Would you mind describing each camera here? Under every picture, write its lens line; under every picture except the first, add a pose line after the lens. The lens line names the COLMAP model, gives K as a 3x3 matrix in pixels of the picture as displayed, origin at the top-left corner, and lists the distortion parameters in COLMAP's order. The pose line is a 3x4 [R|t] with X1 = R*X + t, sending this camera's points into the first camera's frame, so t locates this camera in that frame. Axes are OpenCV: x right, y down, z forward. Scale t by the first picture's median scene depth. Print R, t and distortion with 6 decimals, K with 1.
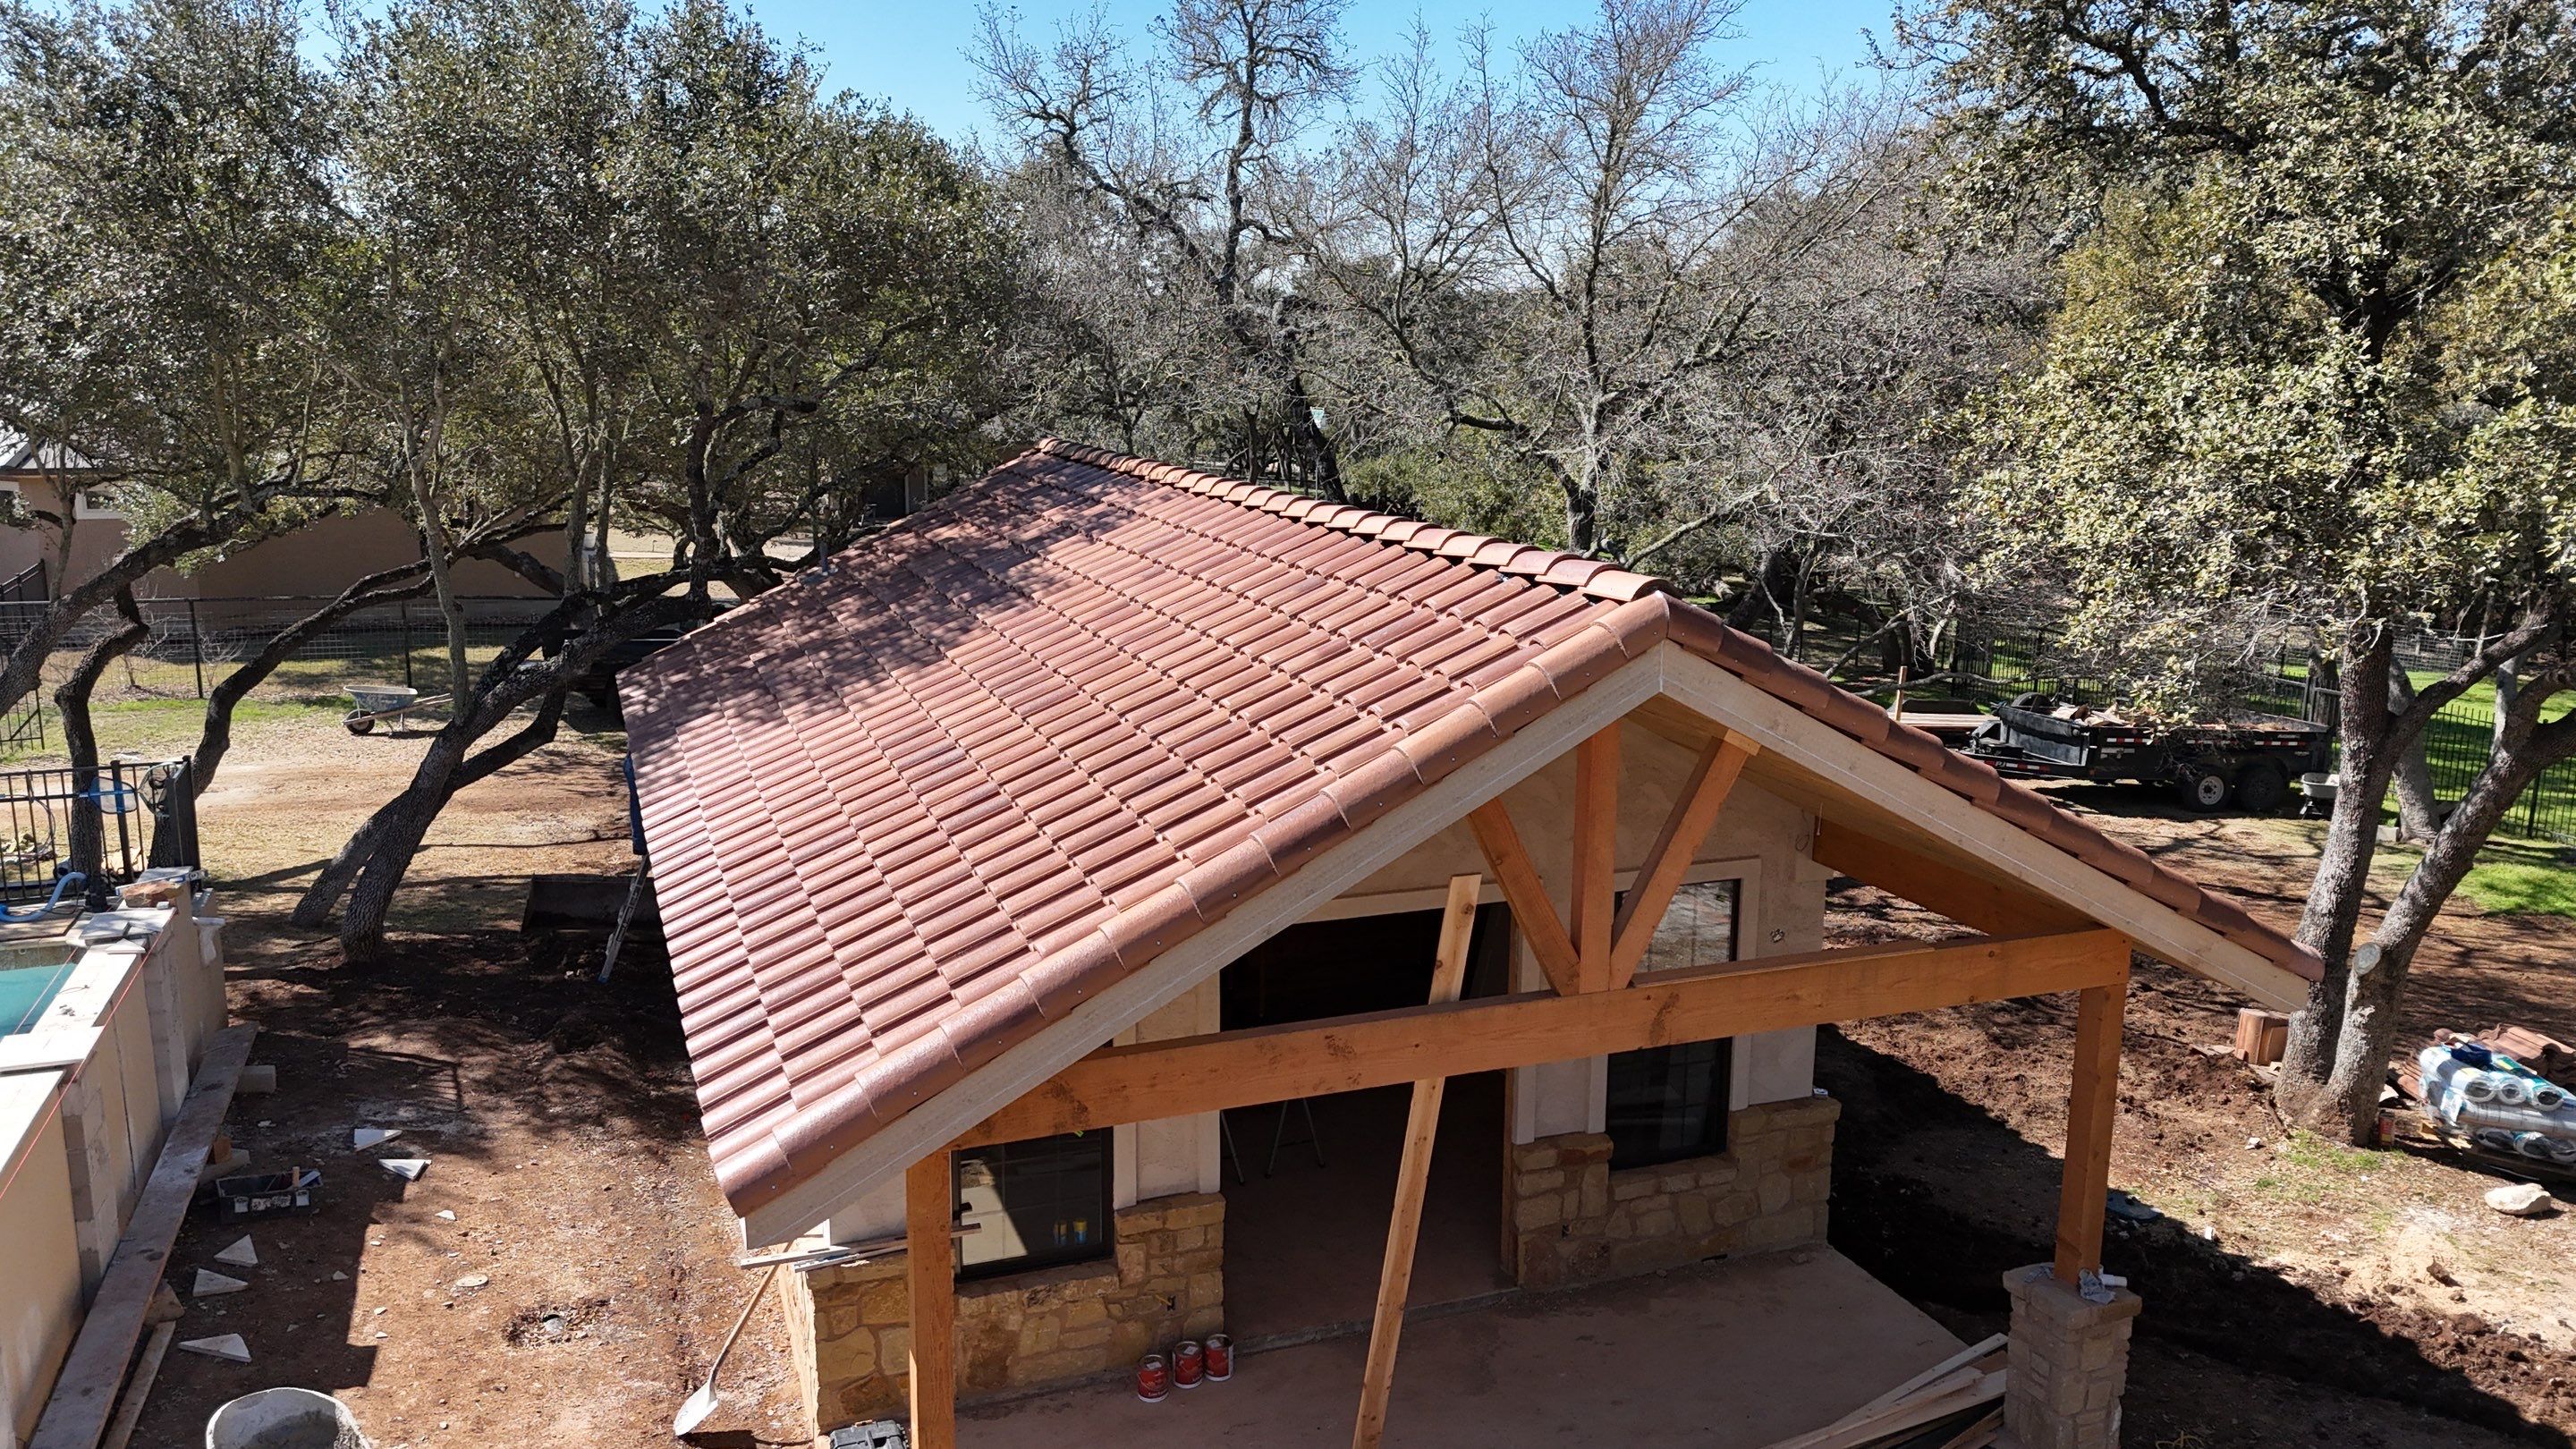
lens RADIAL K [[1887.8, 0, 1300.0], [0, 1887.8, 736.9], [0, 0, 1]] dist [0.073086, -0.055176]
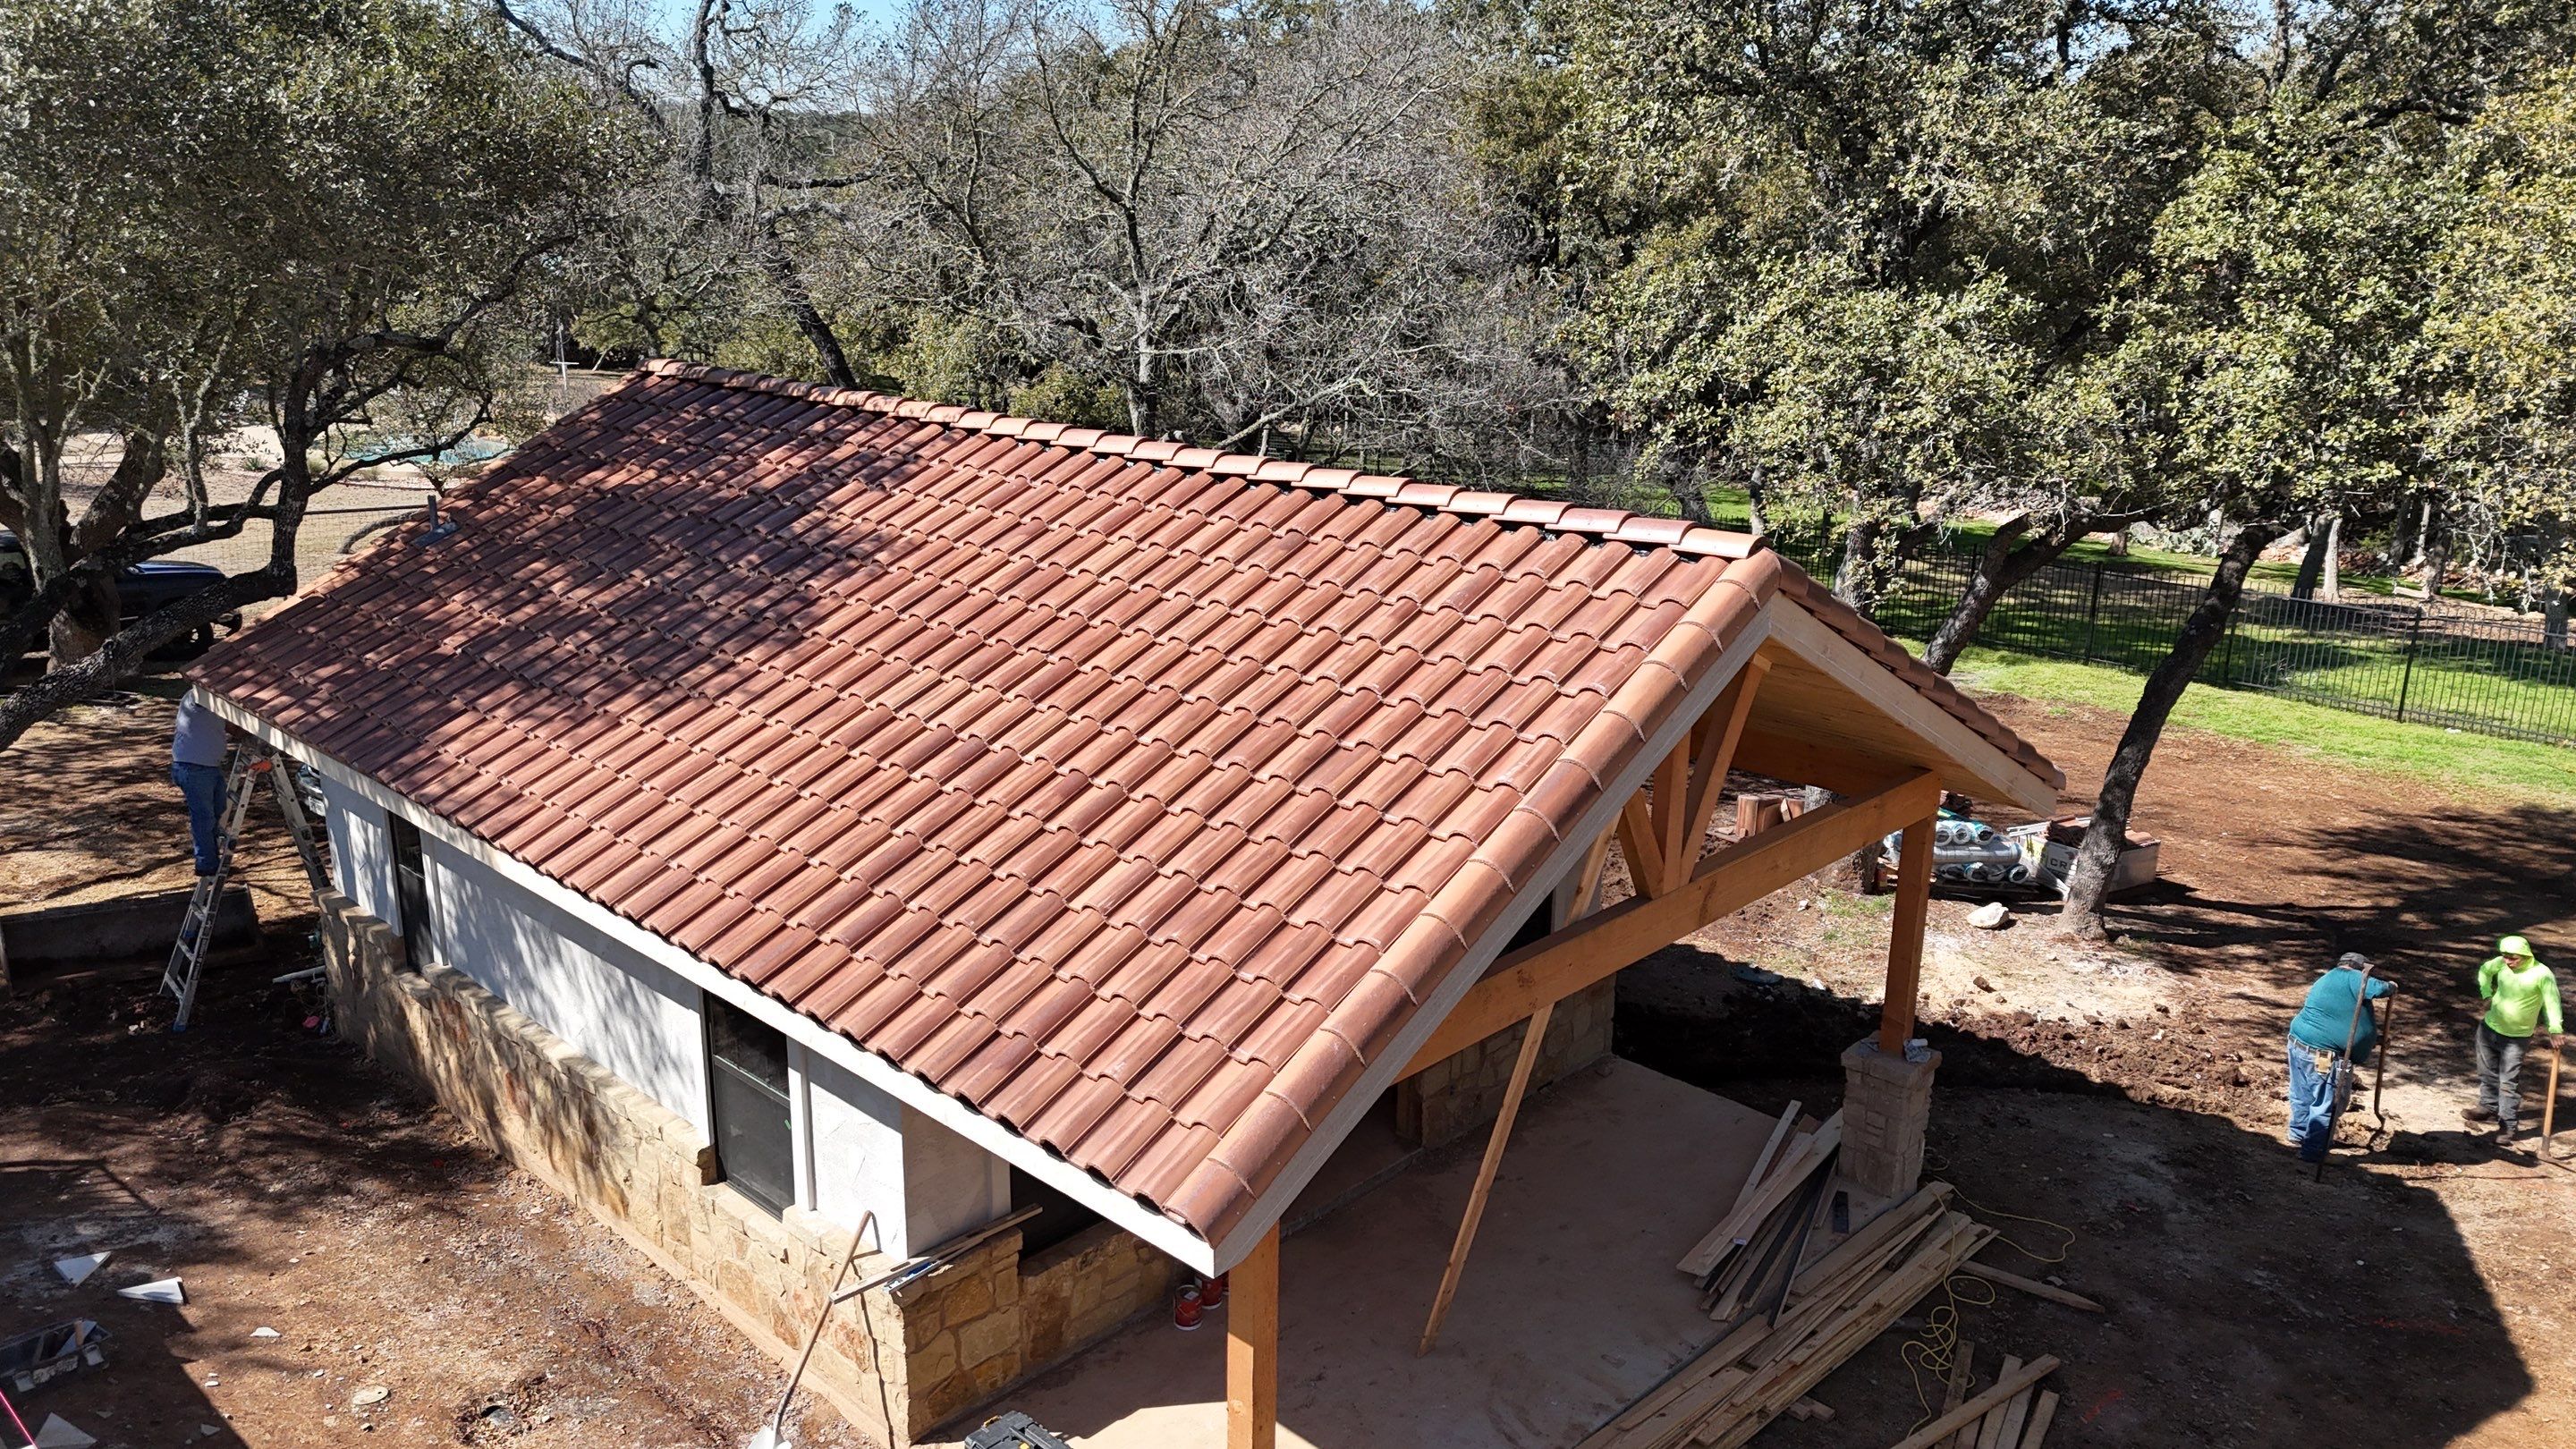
lens RADIAL K [[1887.8, 0, 1290.7], [0, 1887.8, 729.8], [0, 0, 1]] dist [0.073086, -0.055176]
pose [[0.904522, -0.122511, 0.408449, -0.341437], [0.086383, 0.990625, 0.105833, -0.069812], [-0.417585, -0.060445, 0.906625, 0.036619]]
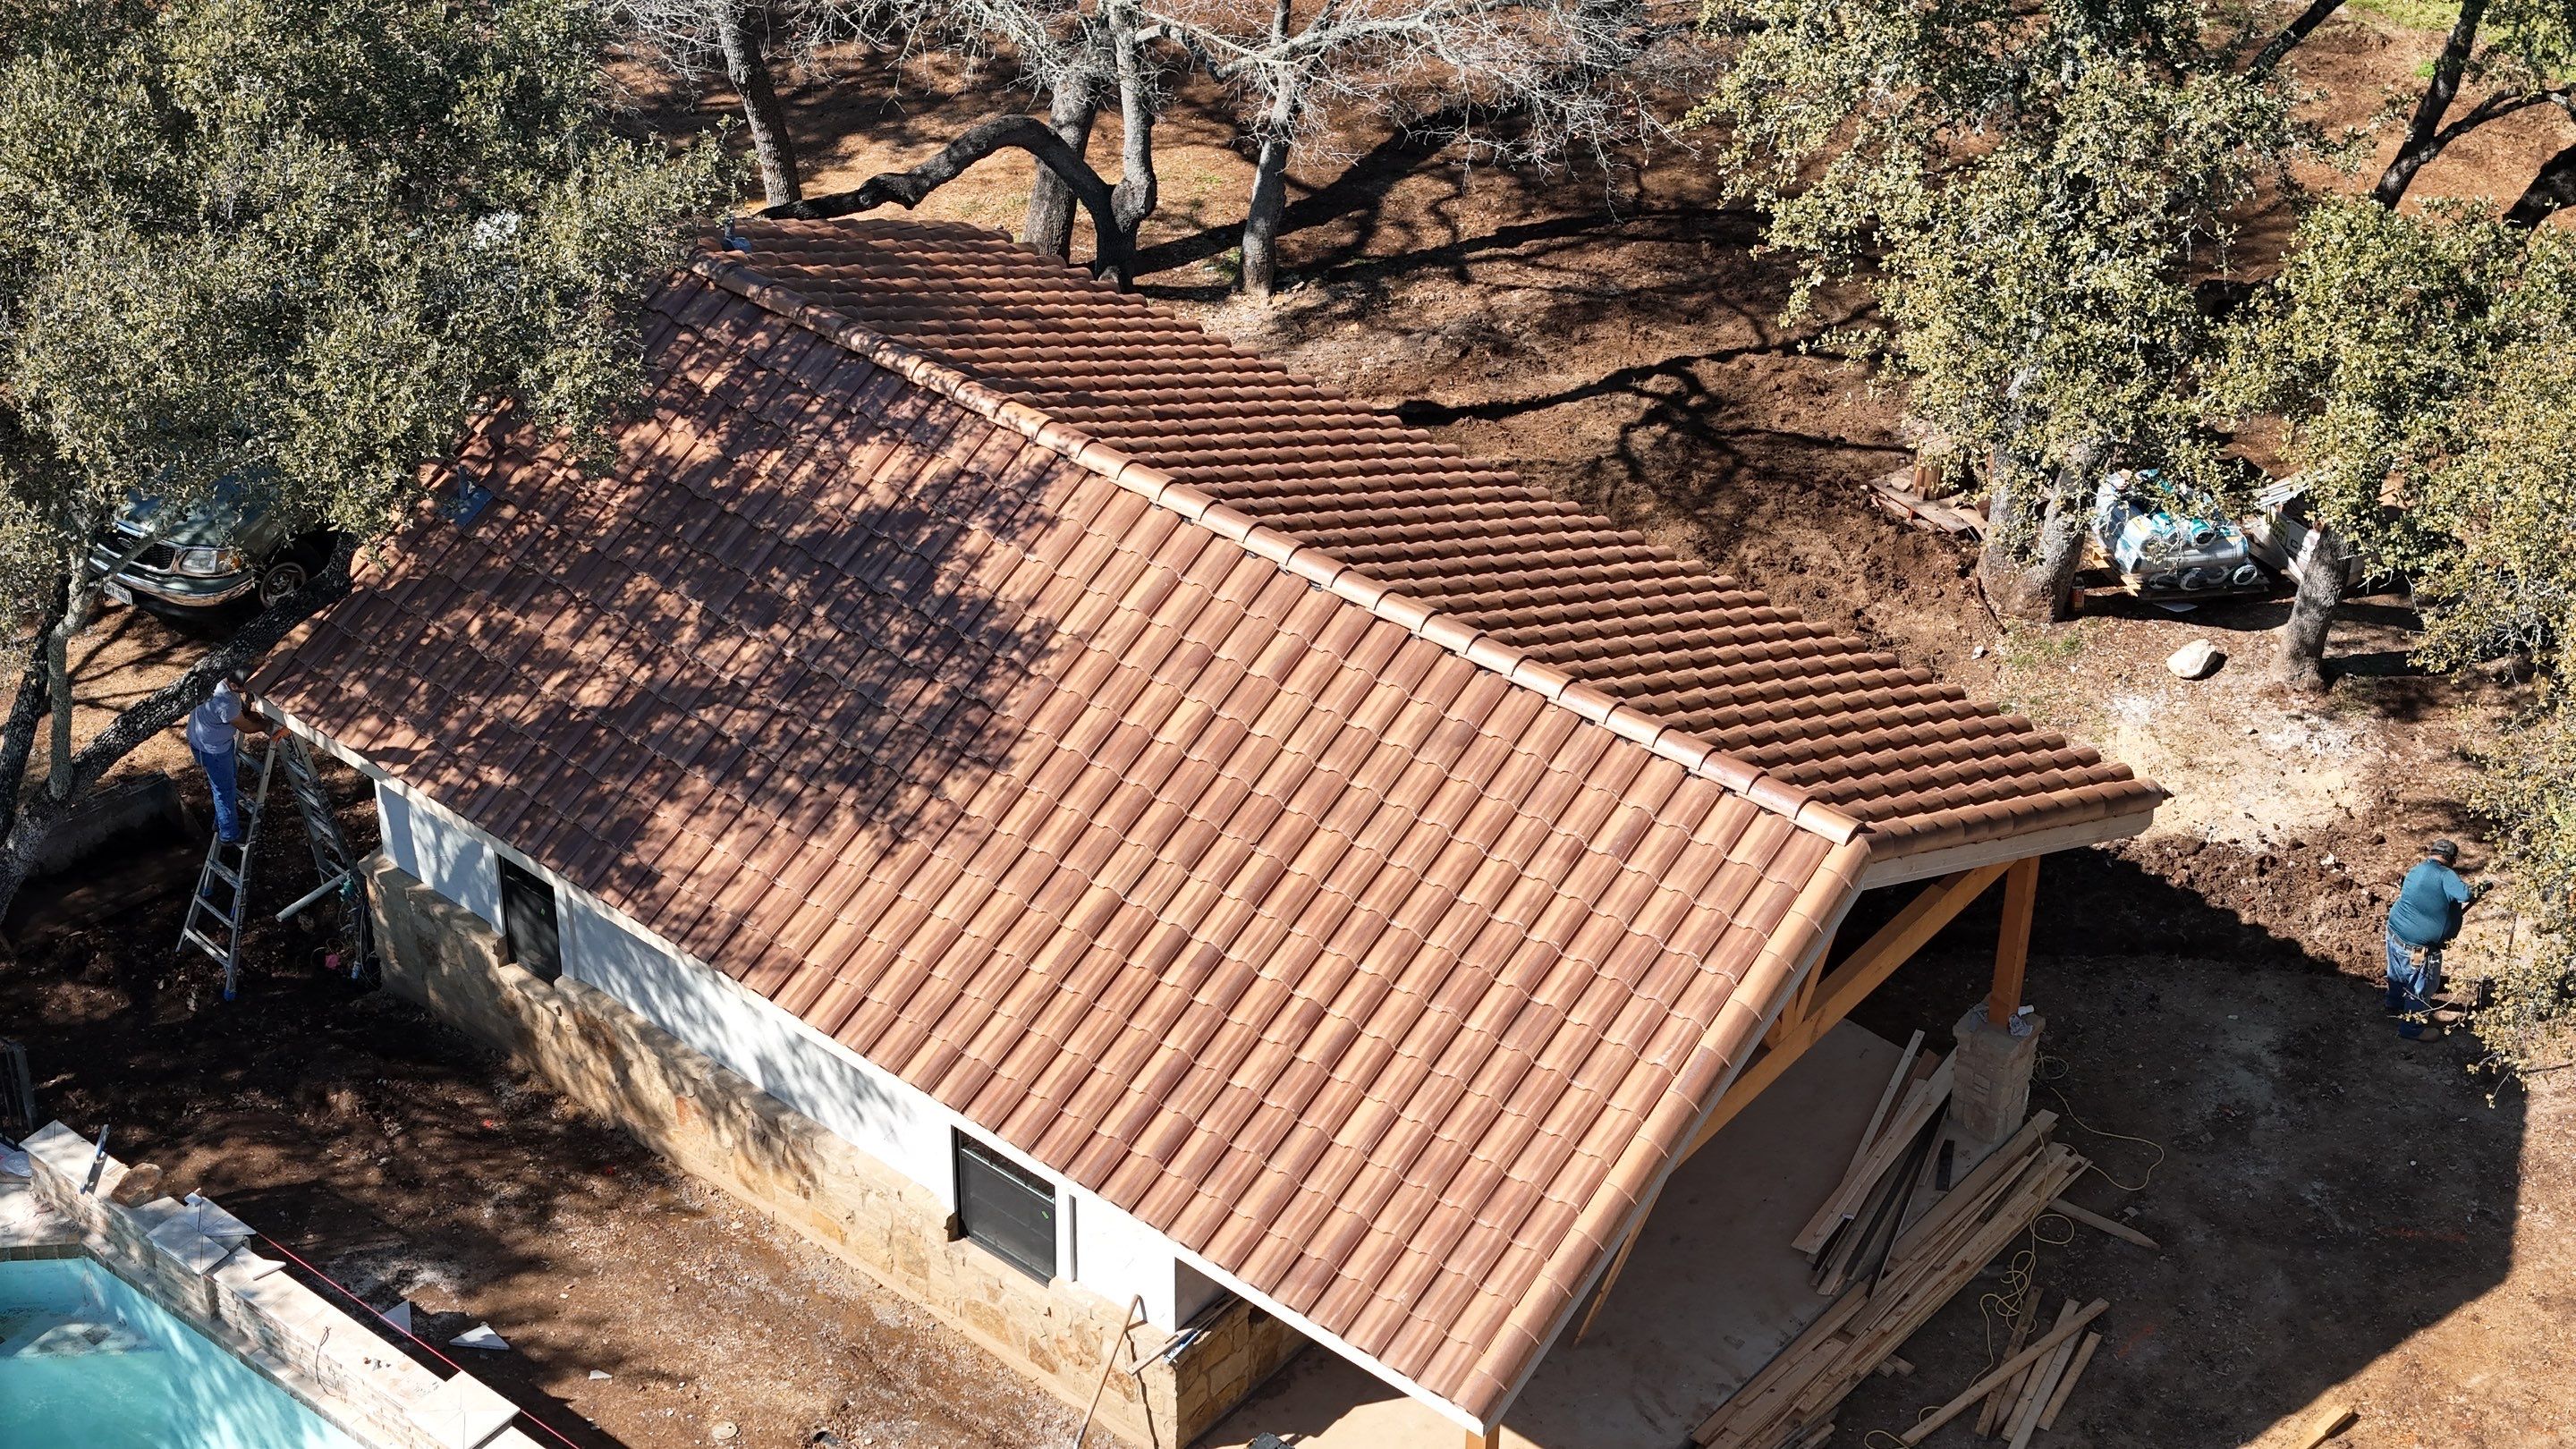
lens RADIAL K [[5184.5, 0, 1281.8], [0, 5184.5, 720.8], [0, 0, 1]] dist [-0.063840, 0.000000]
pose [[0.868712, -0.310746, 0.385717, -1.061250], [0.101969, 0.874242, 0.474662, -1.298297], [-0.484709, -0.373013, 0.791150, -1.198494]]
